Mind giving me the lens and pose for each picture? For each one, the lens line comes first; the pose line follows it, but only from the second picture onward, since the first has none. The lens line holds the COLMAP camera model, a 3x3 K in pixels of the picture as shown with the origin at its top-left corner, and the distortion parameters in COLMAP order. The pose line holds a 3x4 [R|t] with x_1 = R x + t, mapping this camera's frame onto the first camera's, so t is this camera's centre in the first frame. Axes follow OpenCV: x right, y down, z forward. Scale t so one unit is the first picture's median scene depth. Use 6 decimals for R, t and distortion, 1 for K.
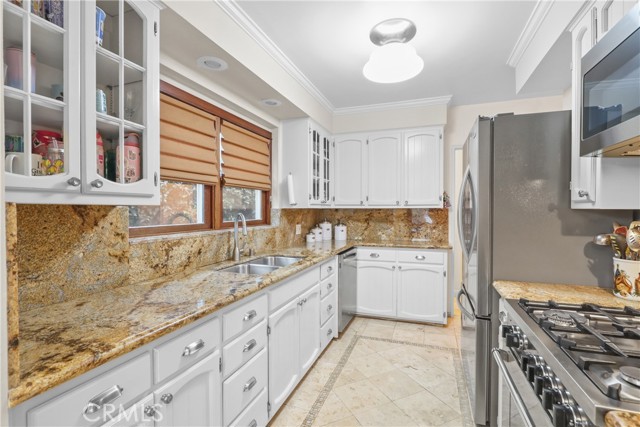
lens RADIAL K [[293.3, 0, 320.3], [0, 293.3, 212.8], [0, 0, 1]] dist [-0.011941, 0.000873]
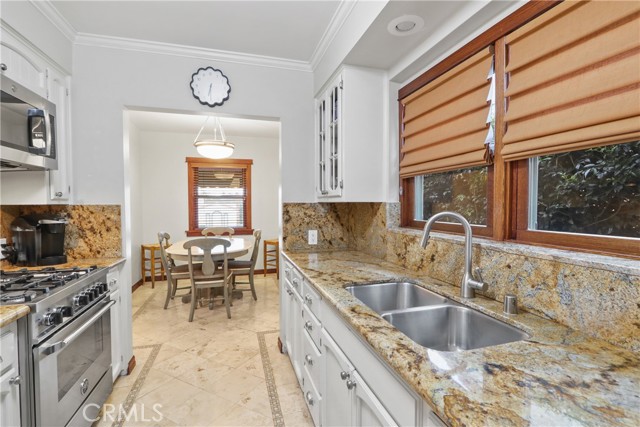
lens RADIAL K [[293.3, 0, 319.5], [0, 293.3, 209.9], [0, 0, 1]] dist [-0.011941, 0.000873]
pose [[-0.795247, 0.009535, -0.606211, 0.337685], [-0.008732, 0.999593, 0.027177, -0.017825], [0.606223, 0.026905, -0.794840, 1.569685]]
